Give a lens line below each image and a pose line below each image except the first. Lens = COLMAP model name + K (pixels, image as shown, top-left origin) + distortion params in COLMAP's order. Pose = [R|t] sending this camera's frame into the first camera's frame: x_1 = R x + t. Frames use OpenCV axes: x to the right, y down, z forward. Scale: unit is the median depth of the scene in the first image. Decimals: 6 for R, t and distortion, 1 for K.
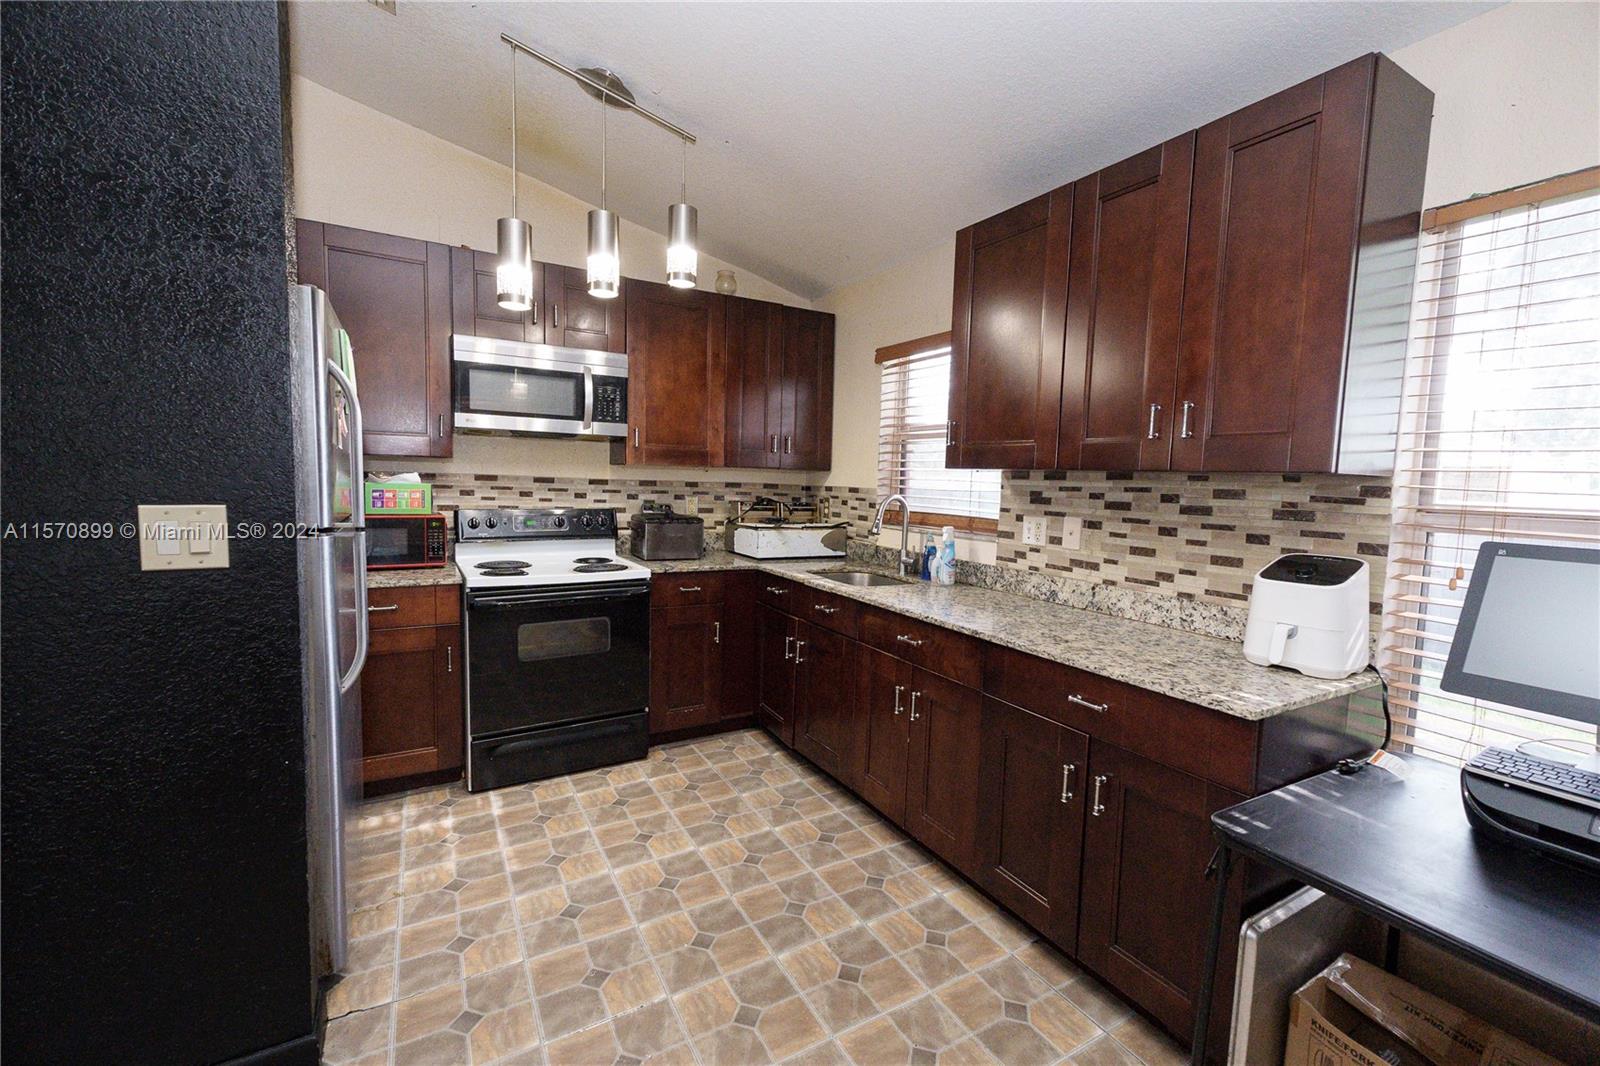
lens RADIAL K [[663.7, 0, 805.4], [0, 663.7, 530.8], [0, 0, 1]] dist [0.004062, -0.000048]
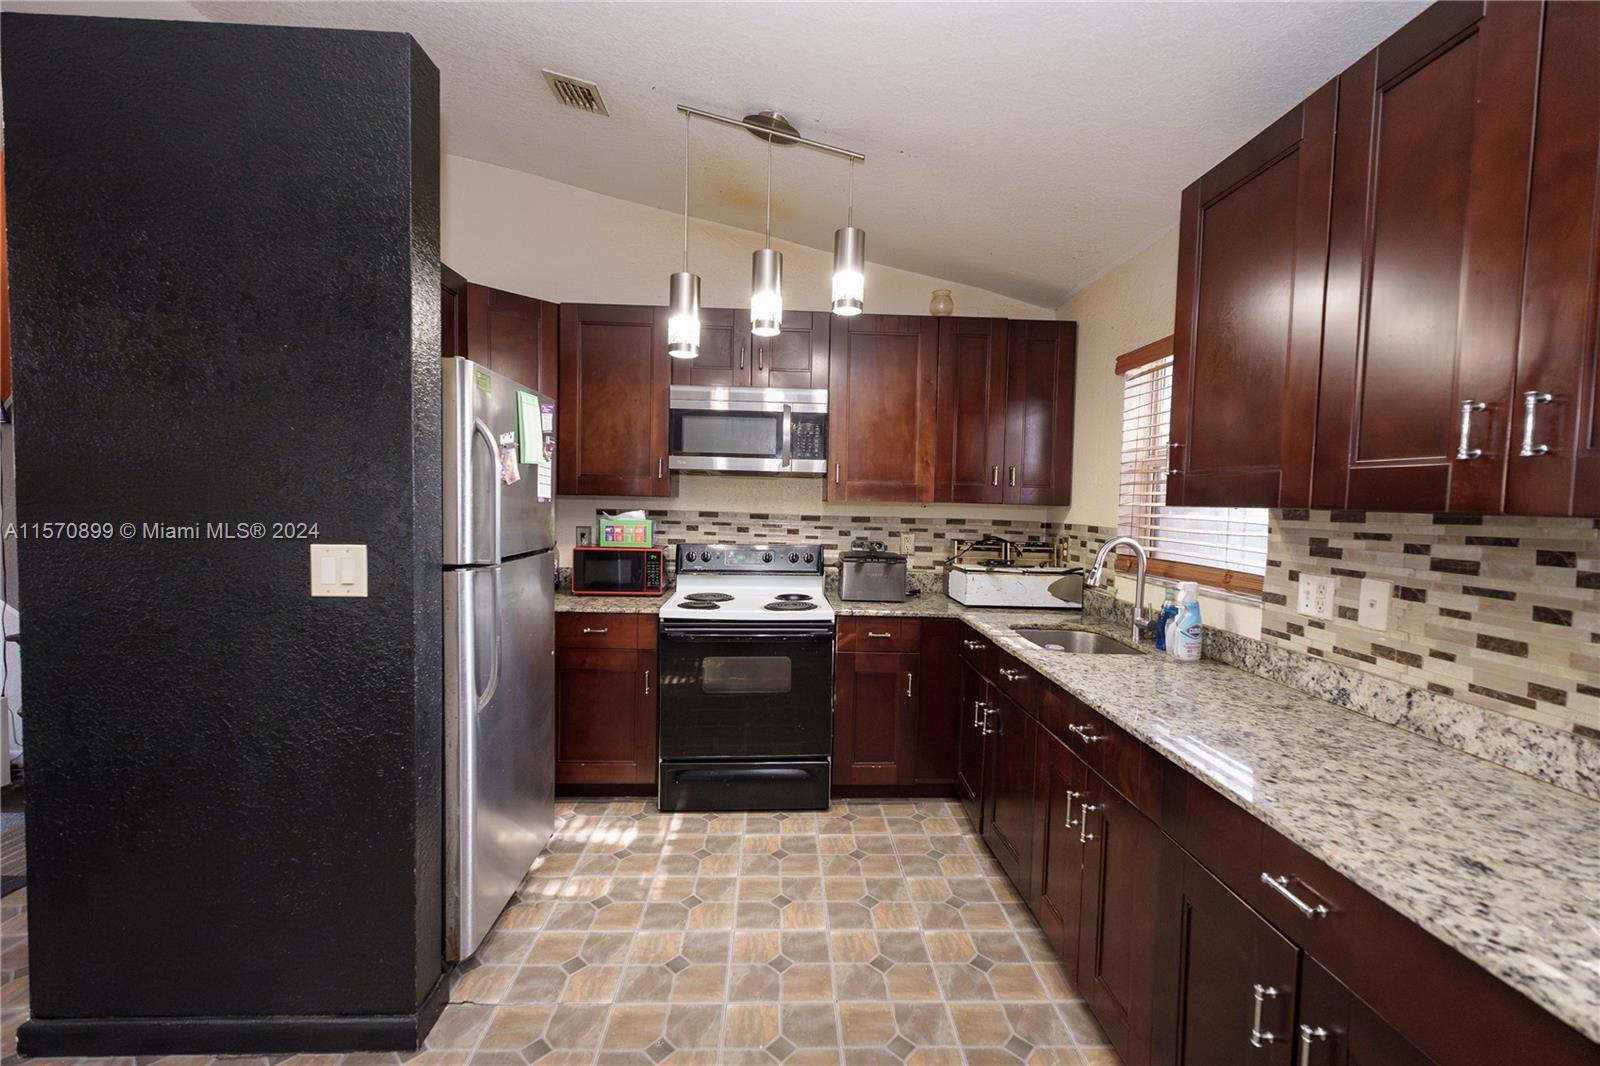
lens RADIAL K [[663.7, 0, 806.4], [0, 663.7, 530.9], [0, 0, 1]] dist [0.004062, -0.000048]
pose [[0.885718, 0.013871, -0.464017, 0.207650], [-0.034707, 0.998735, -0.036393, -0.025105], [0.462925, 0.048339, 0.885078, 0.157872]]
